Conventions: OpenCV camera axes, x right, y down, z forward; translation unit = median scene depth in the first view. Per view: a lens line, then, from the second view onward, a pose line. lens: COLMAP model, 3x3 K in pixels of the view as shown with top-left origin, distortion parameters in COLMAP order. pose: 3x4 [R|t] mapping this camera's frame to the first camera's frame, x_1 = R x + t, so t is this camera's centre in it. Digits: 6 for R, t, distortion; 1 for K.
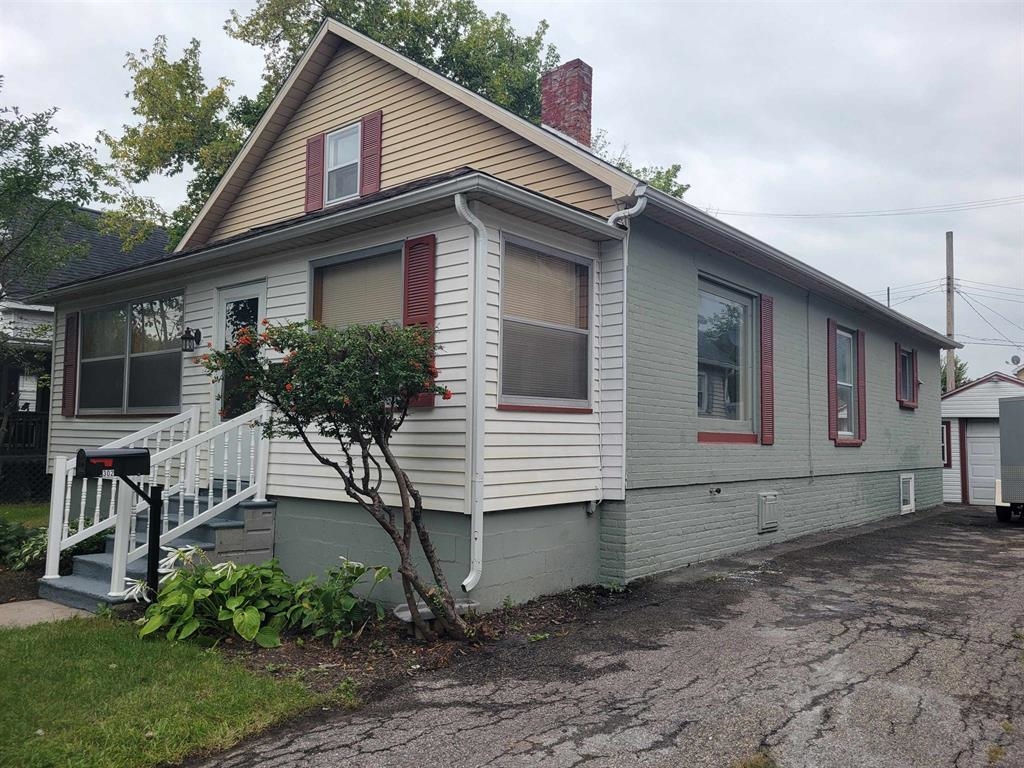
lens RADIAL K [[781.4, 0, 511.4], [0, 781.4, 380.9], [0, 0, 1]] dist [0.053602, 0.001481]
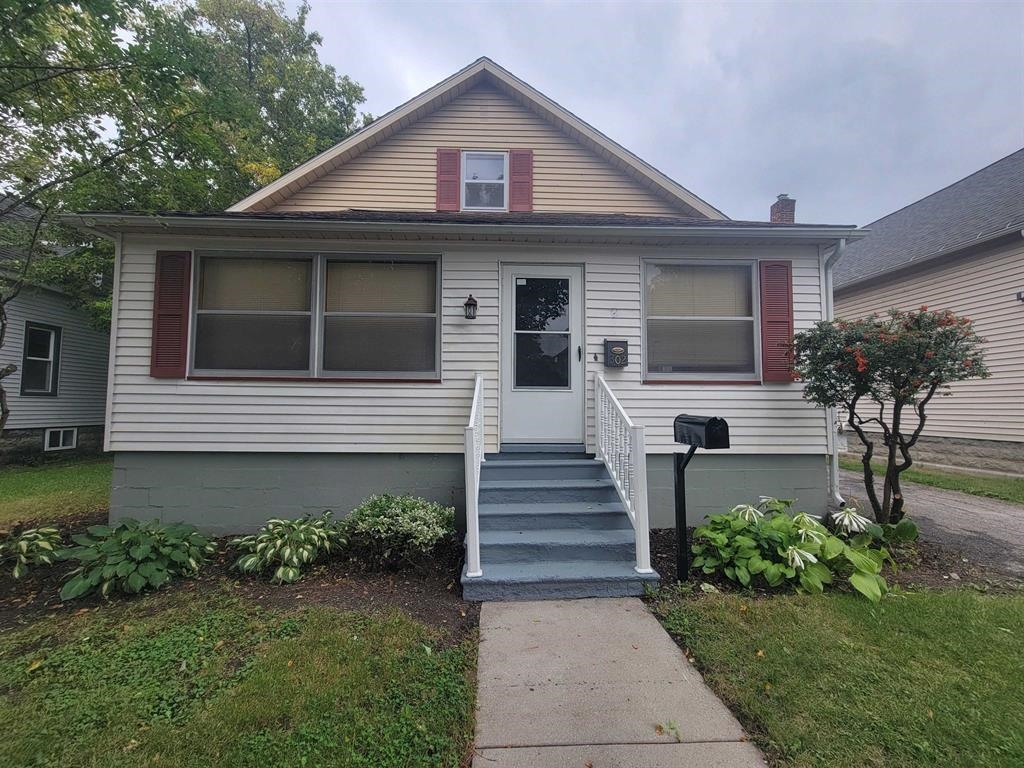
lens RADIAL K [[413.7, 0, 510.1], [0, 413.7, 383.5], [0, 0, 1]] dist [-0.002953, -0.000346]
pose [[0.748168, 0.021300, 0.663168, -0.633903], [-0.044063, 0.998873, 0.017628, 0.029996], [-0.662045, -0.042410, 0.748263, 0.496095]]
